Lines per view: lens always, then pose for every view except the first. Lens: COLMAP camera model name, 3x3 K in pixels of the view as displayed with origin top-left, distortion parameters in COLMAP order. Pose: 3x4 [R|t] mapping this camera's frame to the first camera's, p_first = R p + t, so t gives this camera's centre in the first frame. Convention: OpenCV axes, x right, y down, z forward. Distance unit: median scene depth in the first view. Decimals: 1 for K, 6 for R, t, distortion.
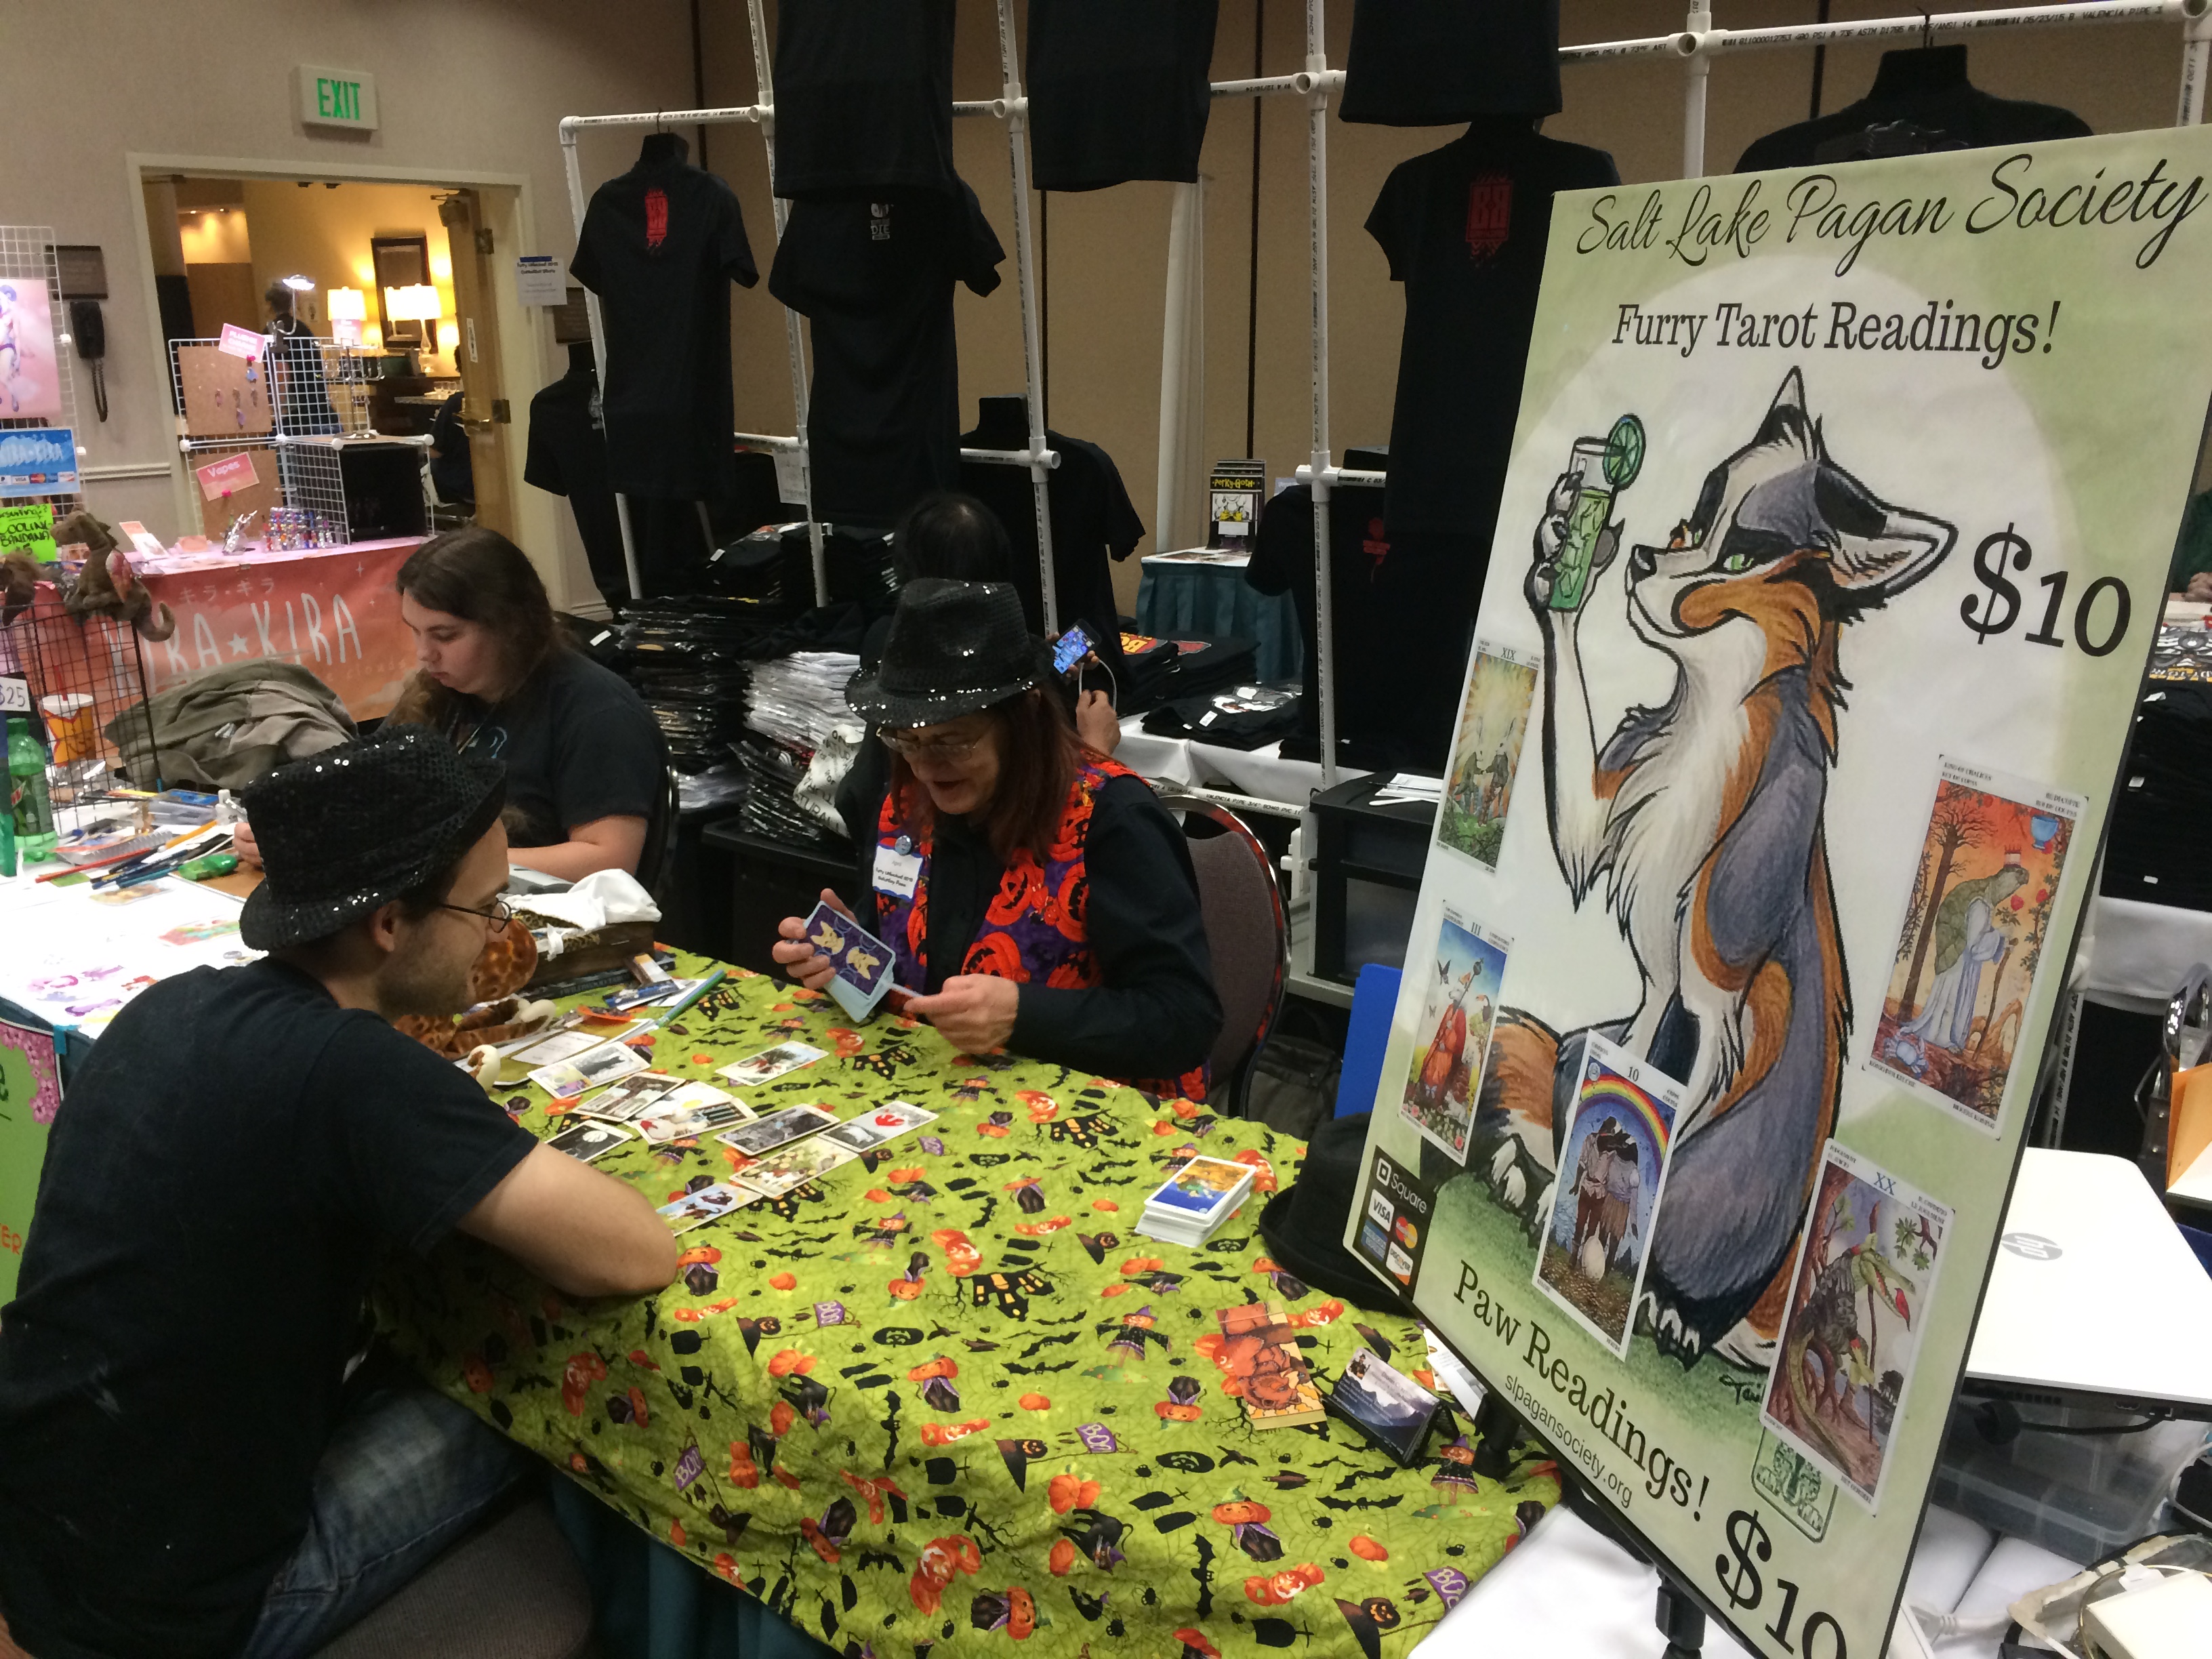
lens RADIAL K [[1883.4, 0, 1097.2], [0, 1883.4, 825.0], [0, 0, 1]] dist [0.070393, -0.099740]
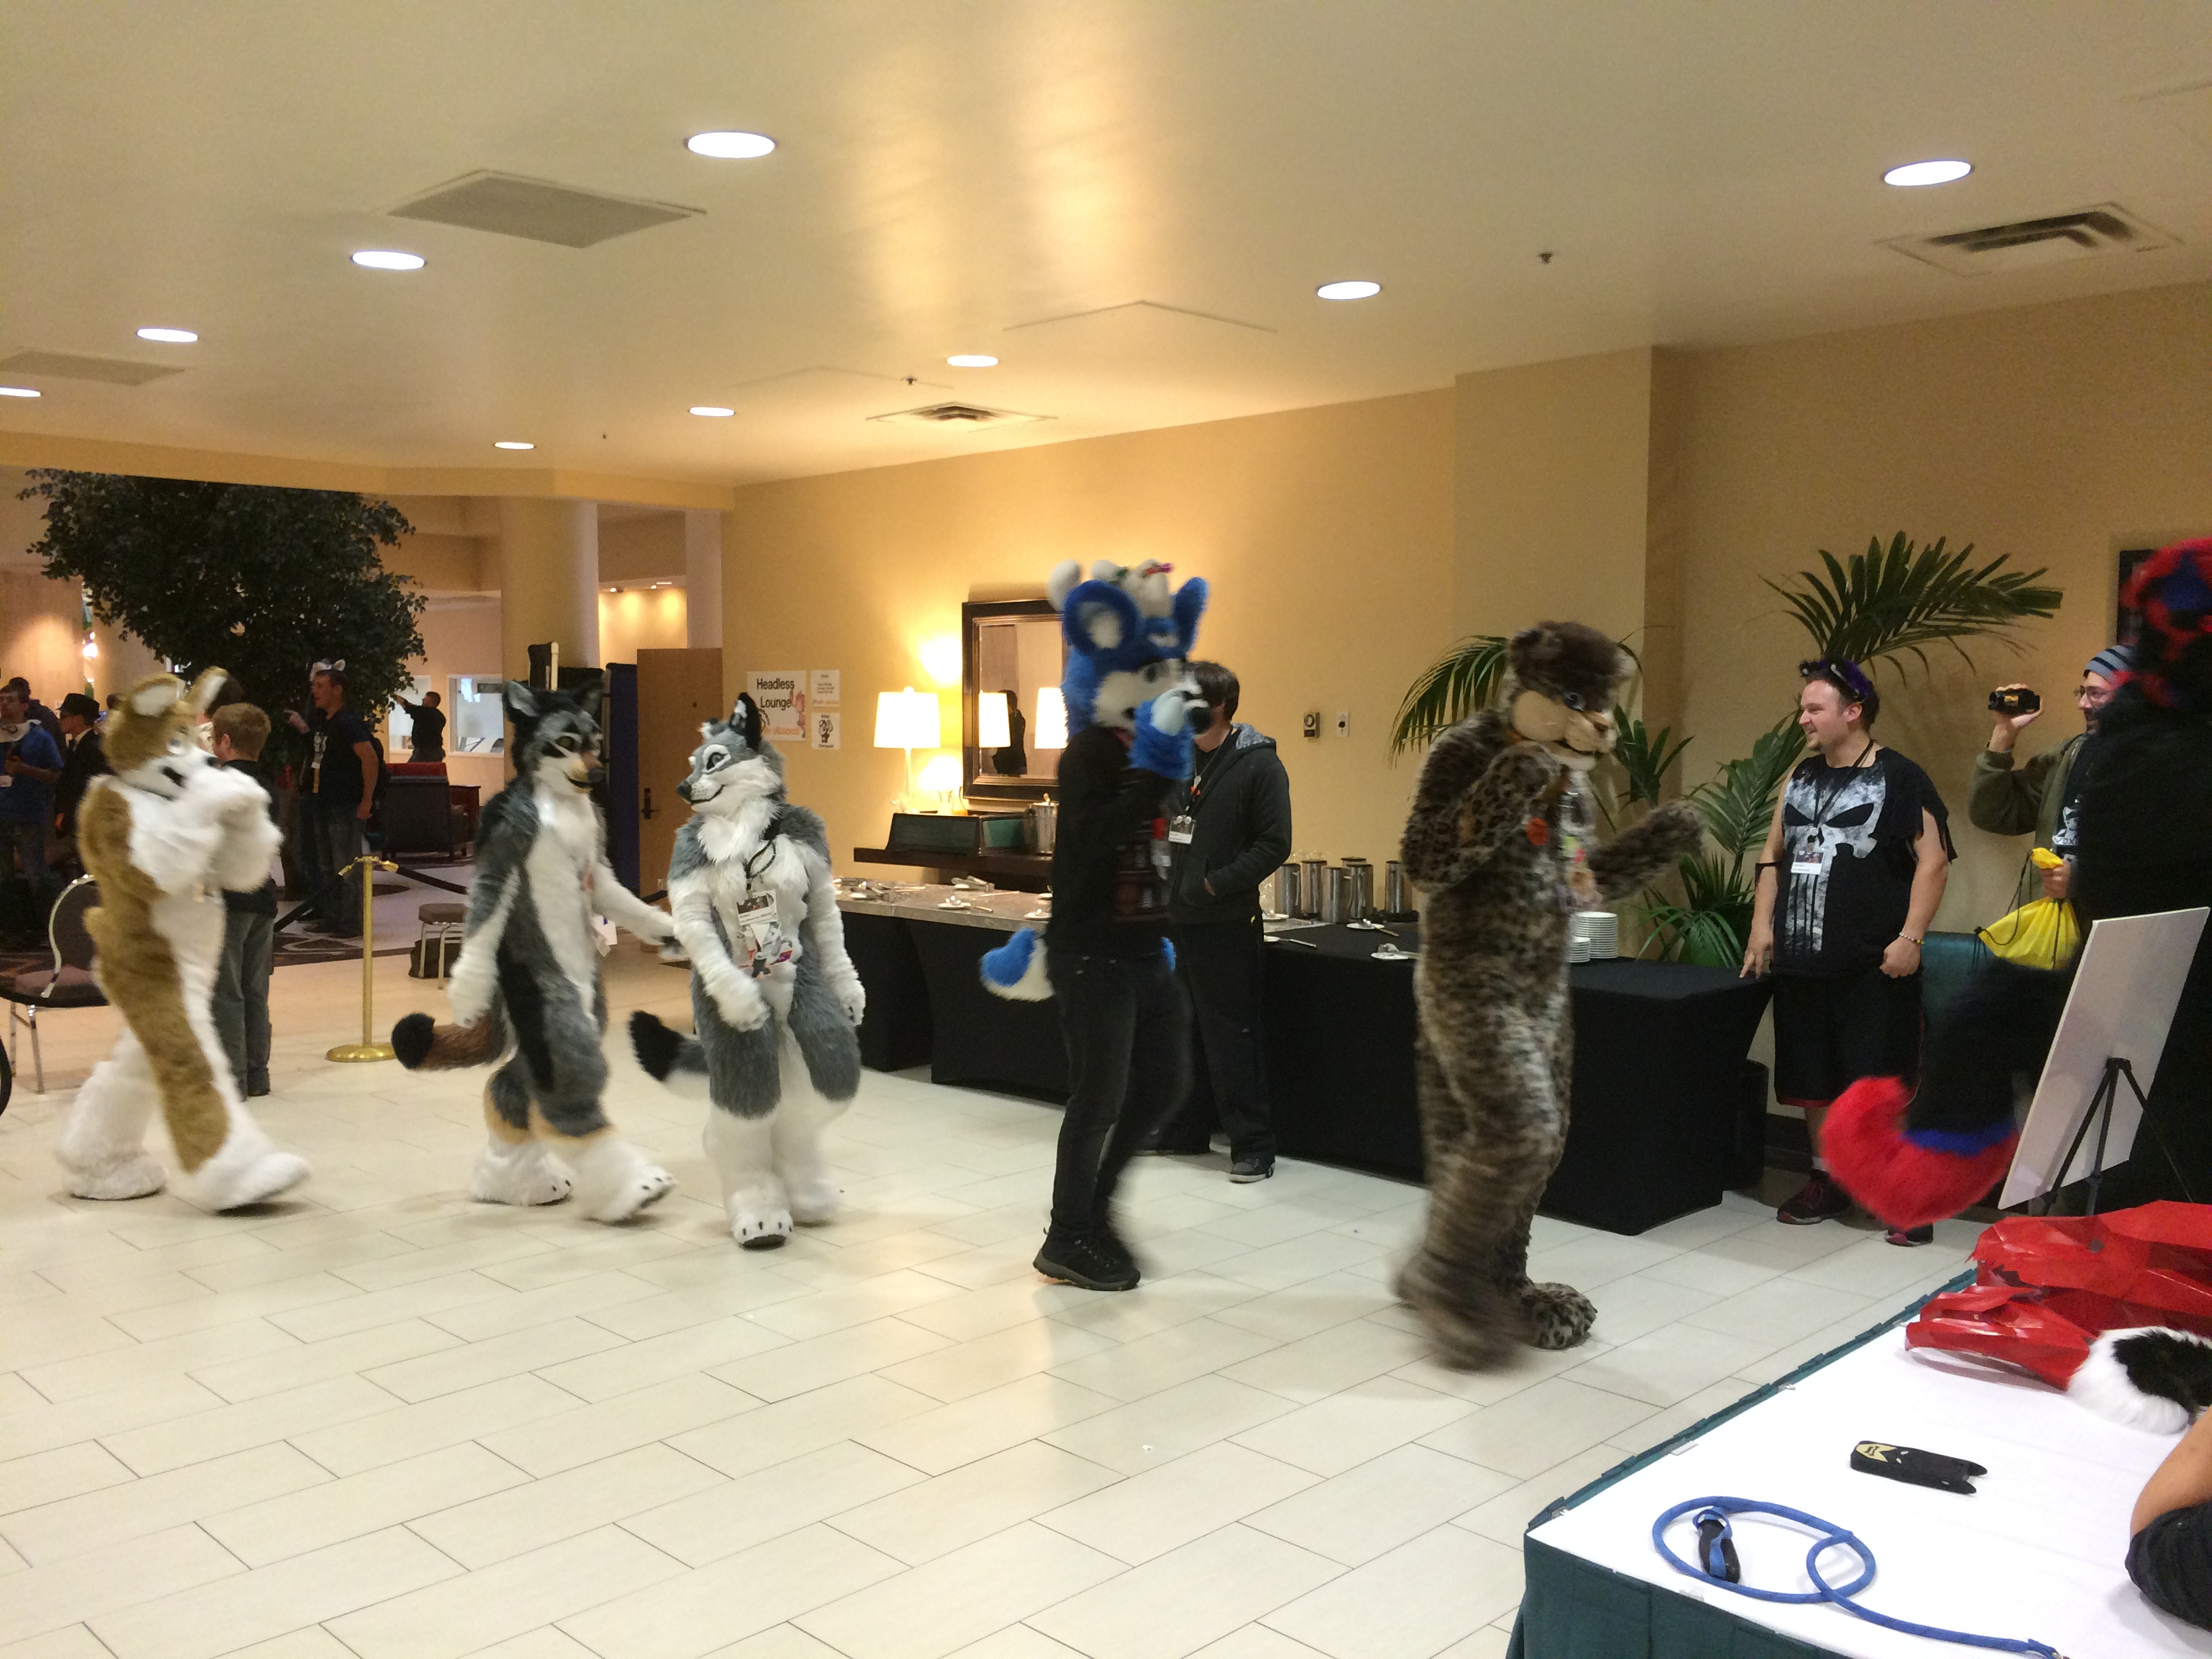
lens RADIAL K [[1884.9, 0, 1091.0], [0, 1884.9, 821.7], [0, 0, 1]] dist [0.071415, -0.103258]
pose [[0.991492, 0.021163, -0.128432, -0.624053], [-0.047348, 0.977739, -0.204411, -0.314140], [0.121247, 0.208753, 0.970423, 1.122753]]
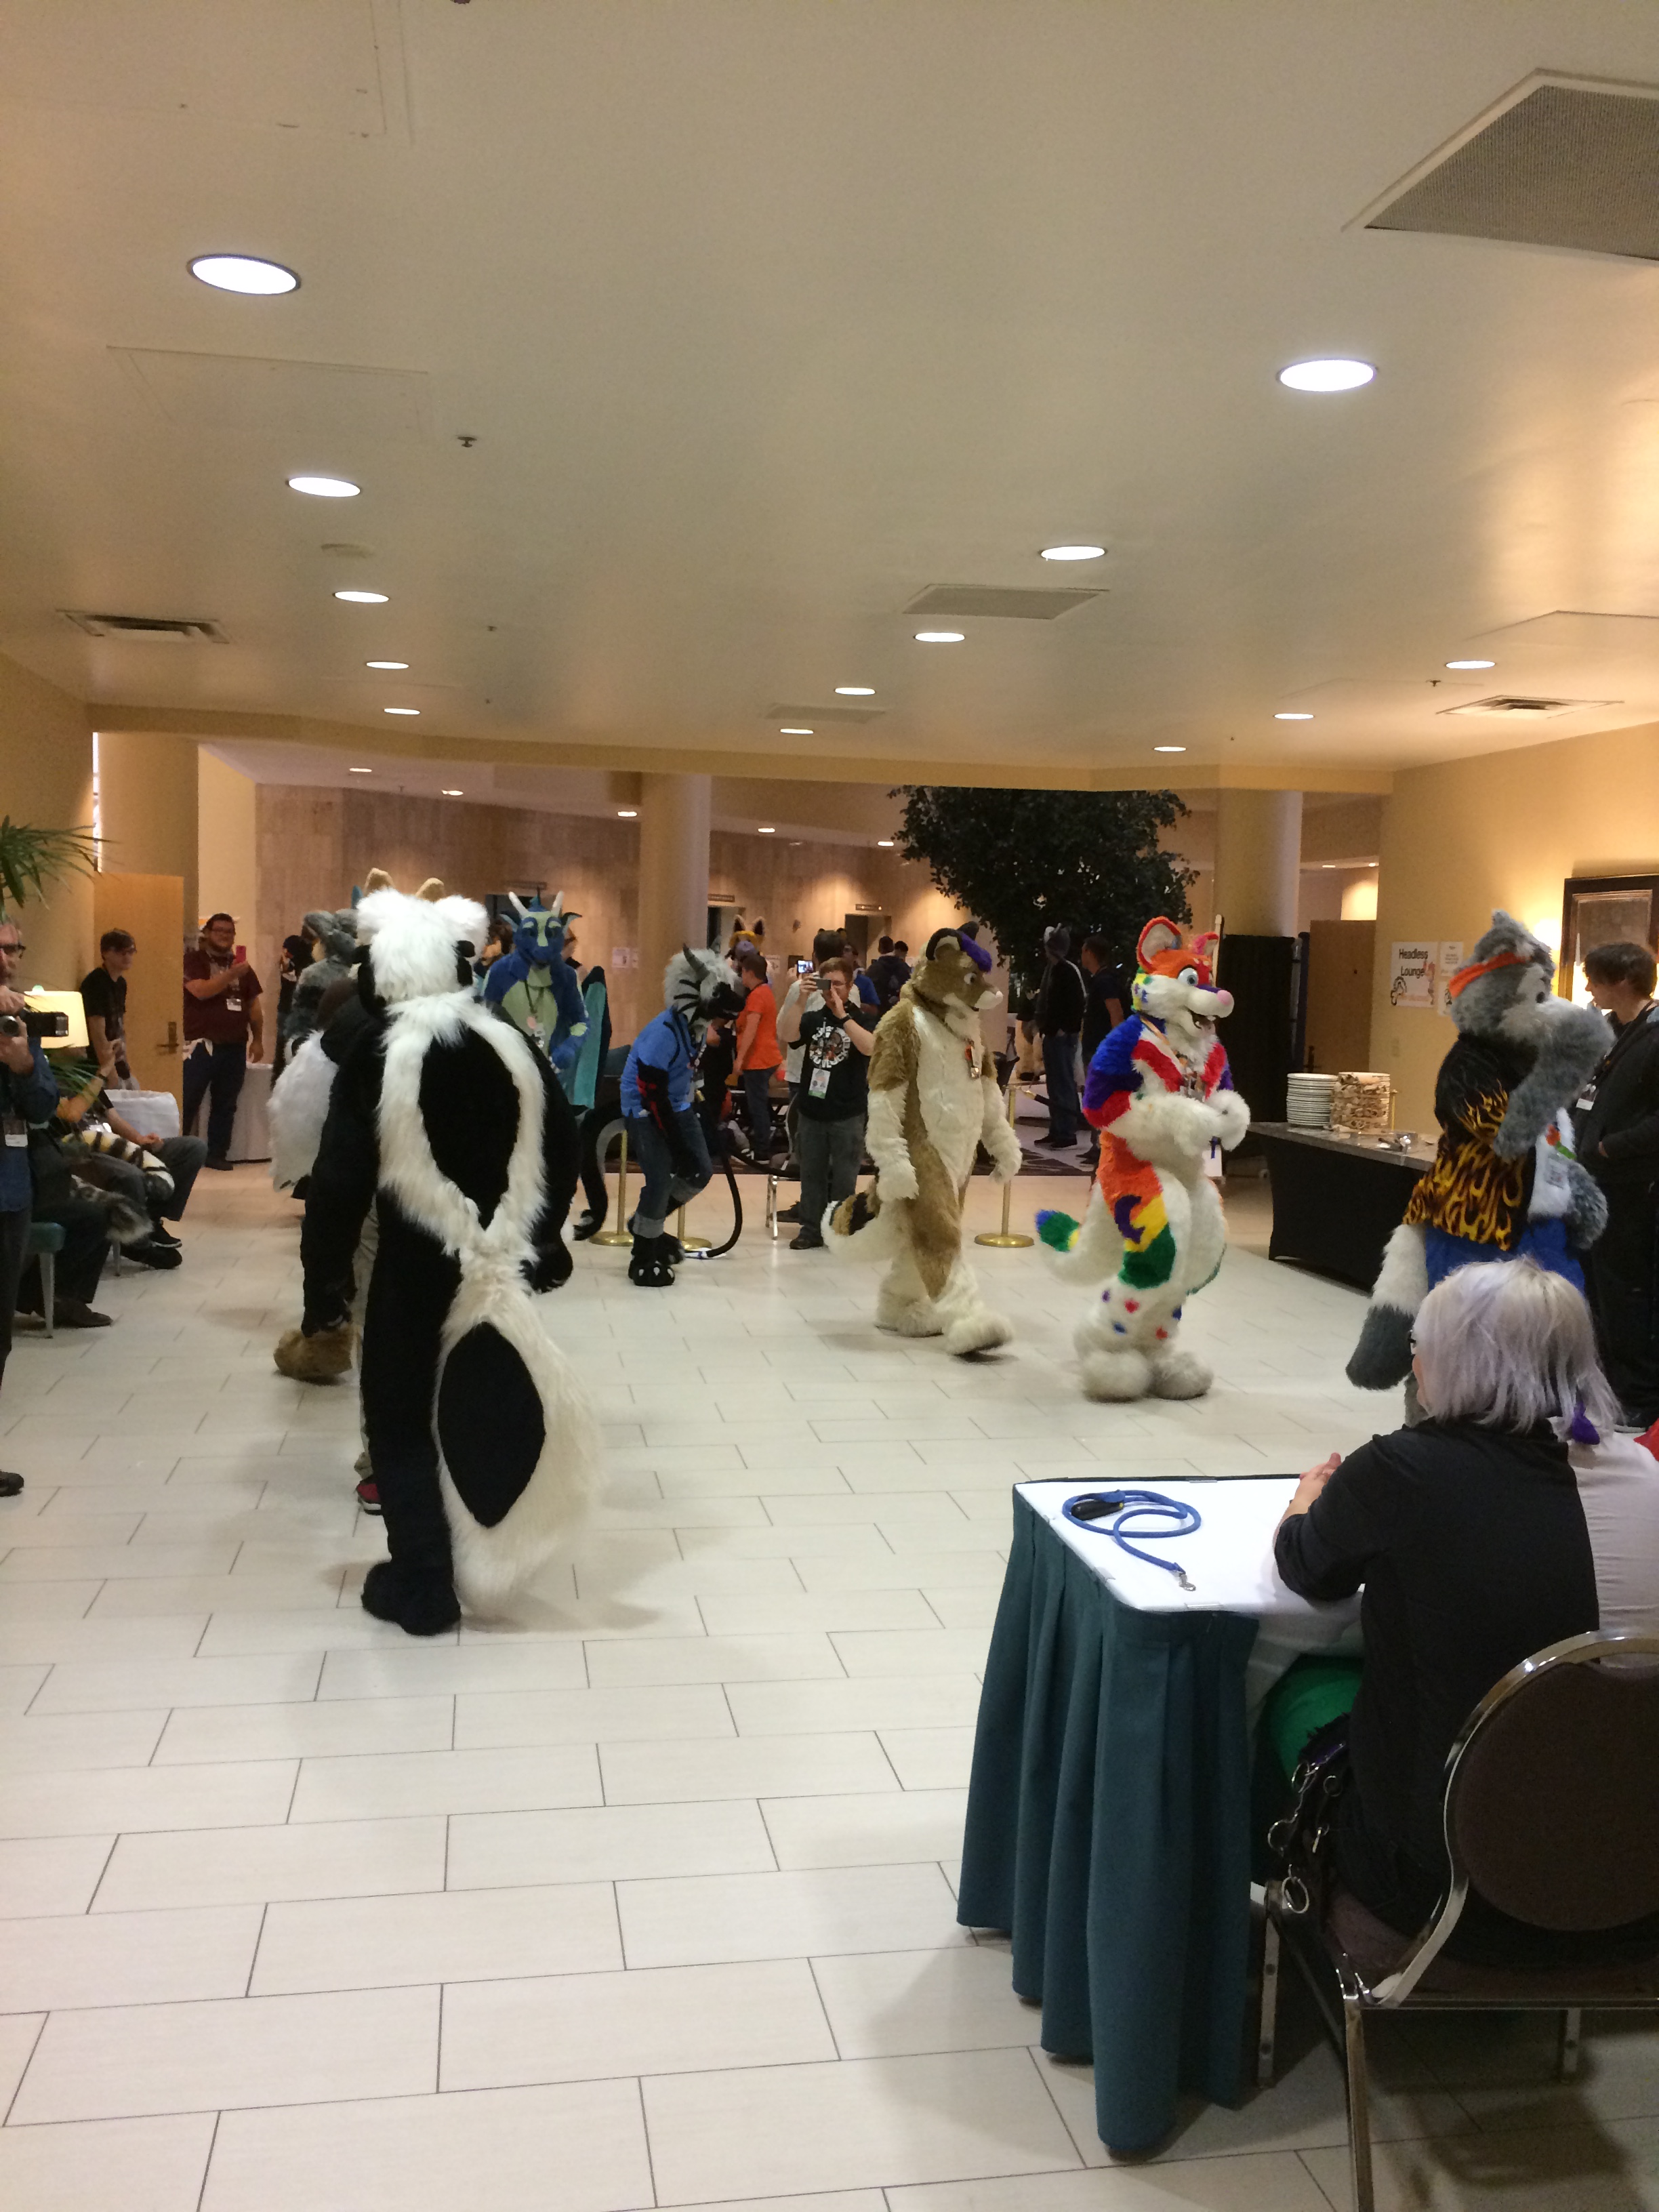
lens RADIAL K [[1884.9, 0, 842.9], [0, 1884.9, 1085.8], [0, 0, 1]] dist [0.071415, -0.103258]
pose [[0.745677, 0.079222, -0.661582, -0.371801], [-0.213846, 0.968835, -0.125013, -0.301186], [0.631060, 0.234696, 0.739379, 1.052556]]
